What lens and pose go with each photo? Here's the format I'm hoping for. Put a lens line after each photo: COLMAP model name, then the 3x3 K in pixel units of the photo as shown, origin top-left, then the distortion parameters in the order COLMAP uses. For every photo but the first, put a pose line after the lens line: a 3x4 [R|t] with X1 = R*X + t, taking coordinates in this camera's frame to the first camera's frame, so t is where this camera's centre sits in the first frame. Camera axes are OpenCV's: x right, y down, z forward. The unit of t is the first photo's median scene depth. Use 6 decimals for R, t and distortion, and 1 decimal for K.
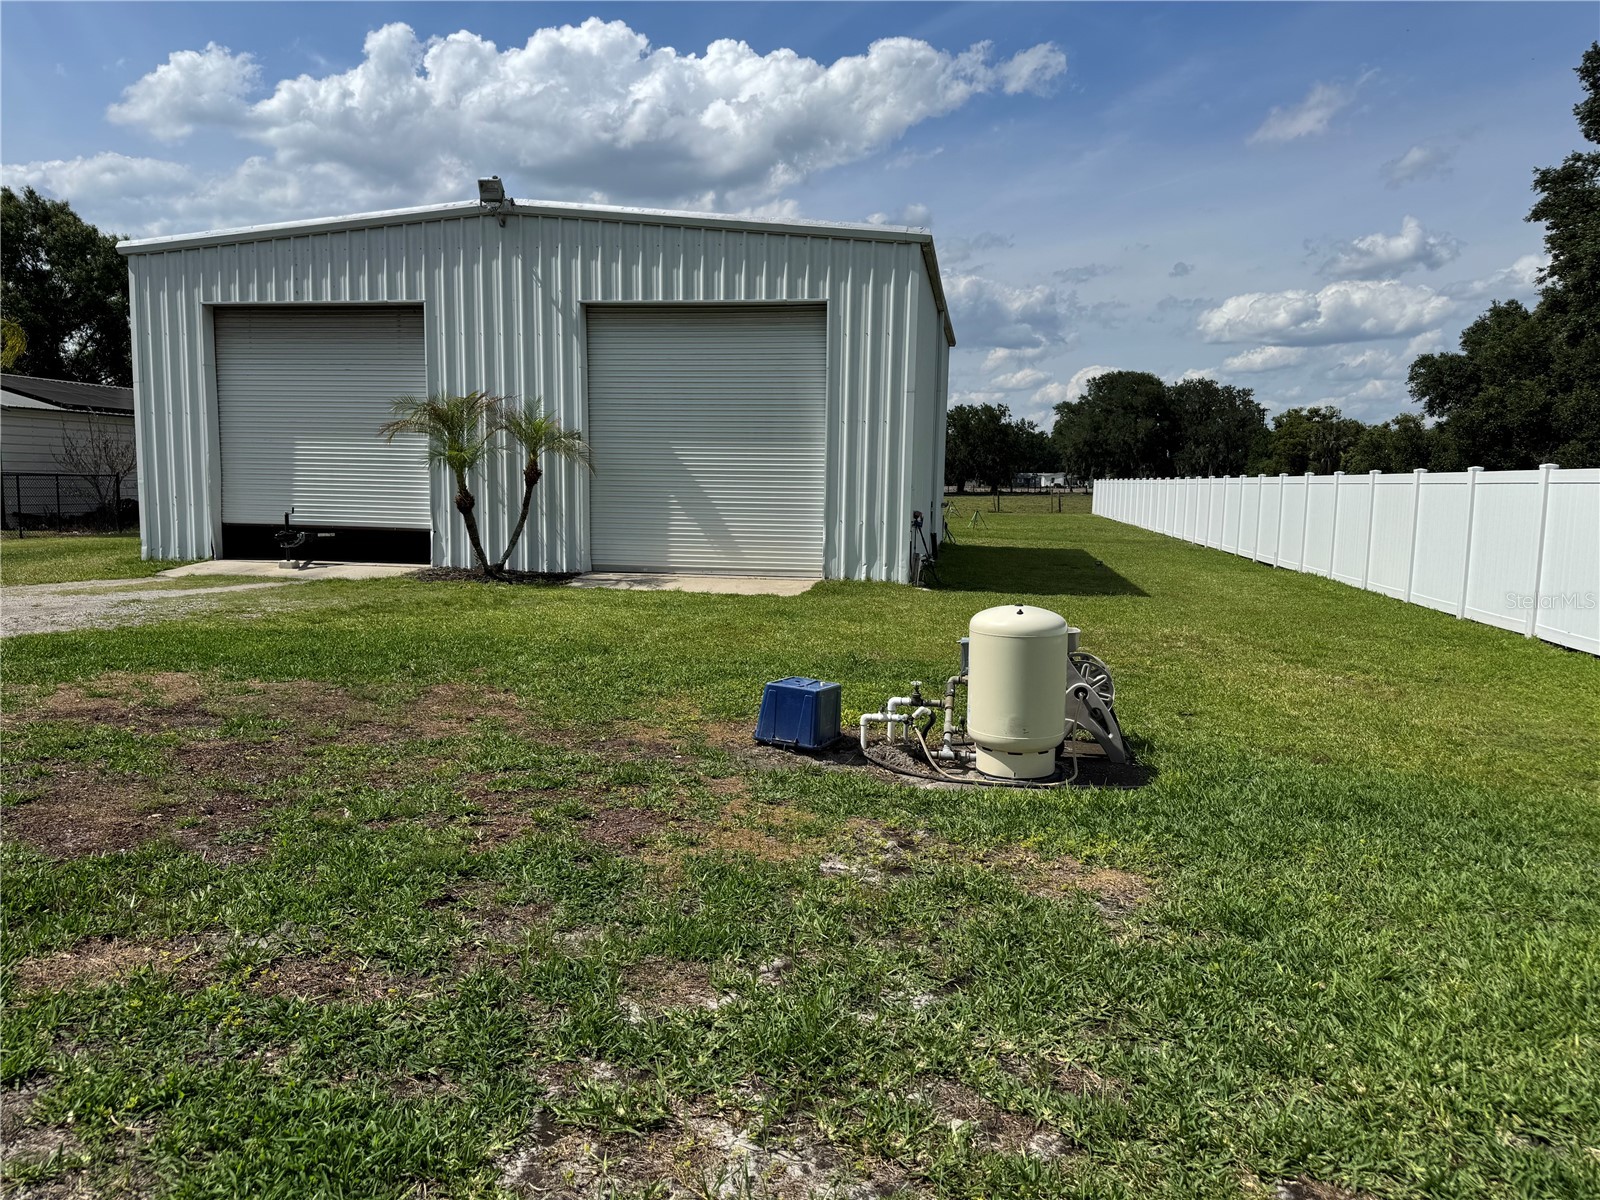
lens RADIAL K [[1138.7, 0, 806.1], [0, 1138.7, 615.0], [0, 0, 1]] dist [0.061462, -0.093425]
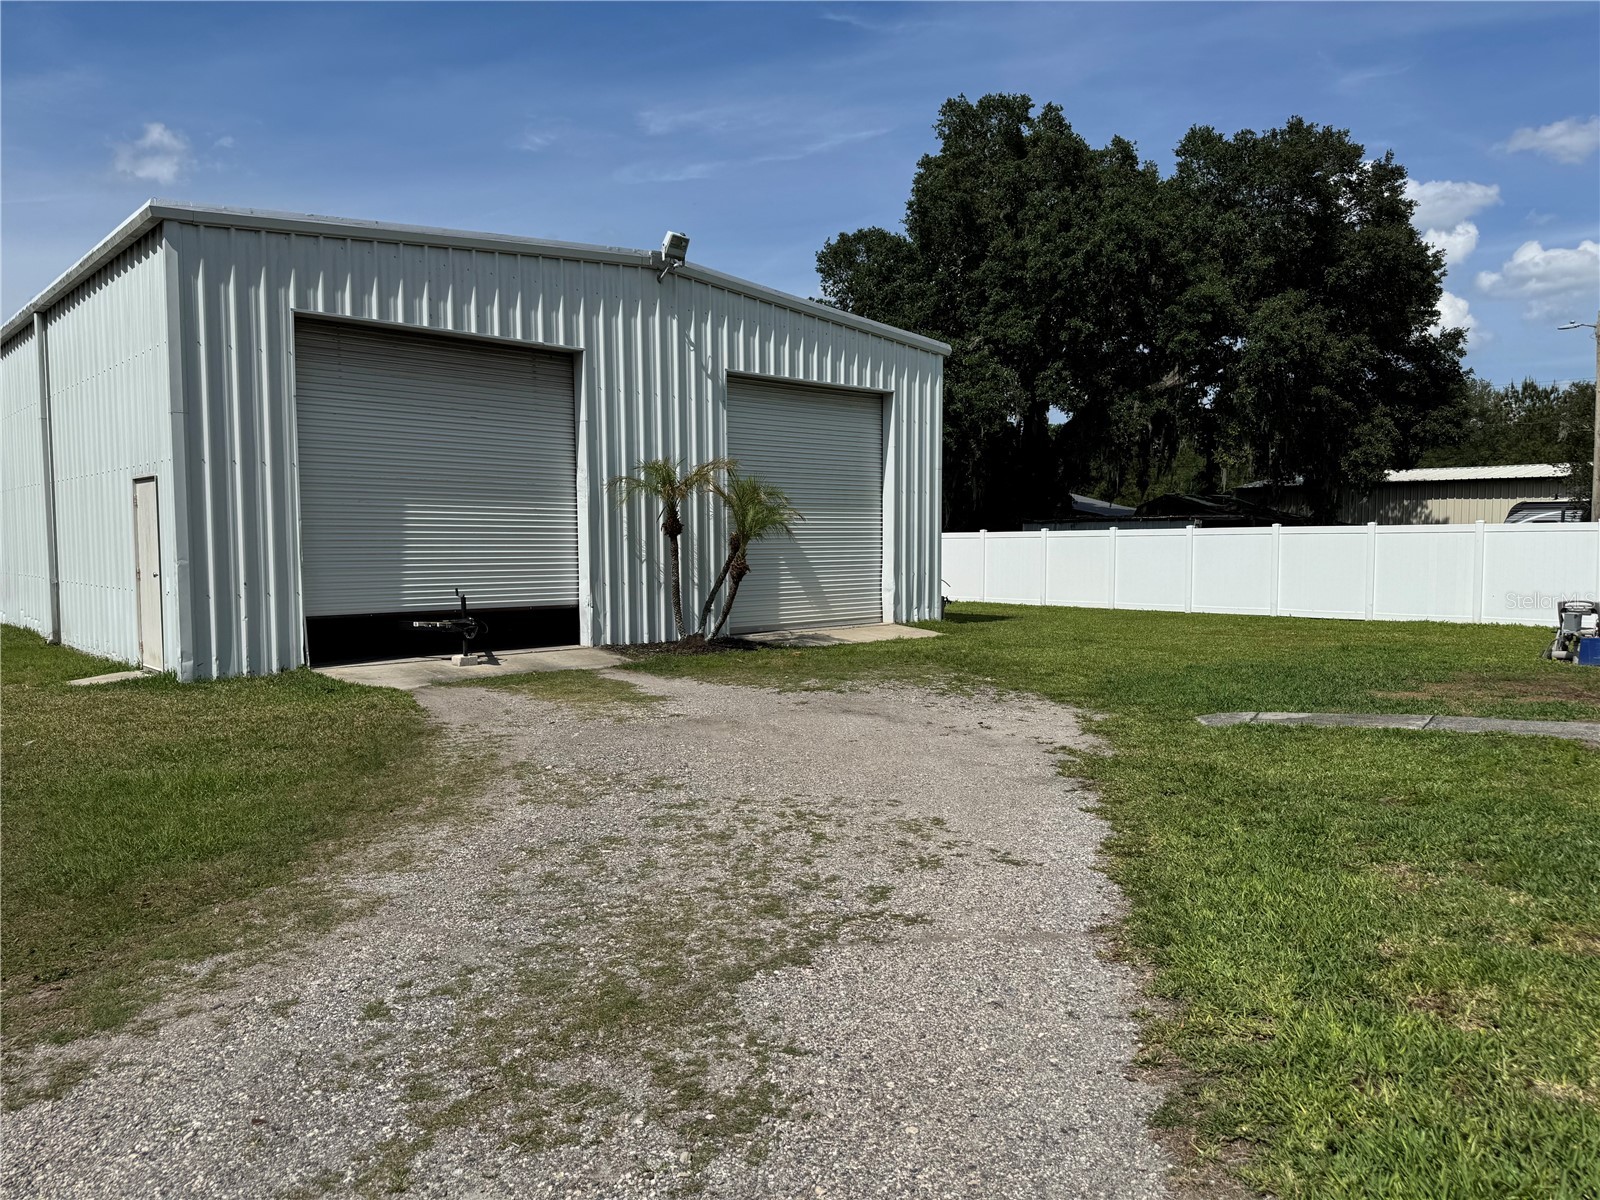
lens RADIAL K [[1138.7, 0, 806.1], [0, 1138.7, 615.0], [0, 0, 1]] dist [0.061462, -0.093425]
pose [[0.595788, -0.072147, 0.799895, -0.957365], [0.103864, 0.994515, 0.012339, -0.061684], [-0.796397, 0.075728, 0.600014, 0.347889]]
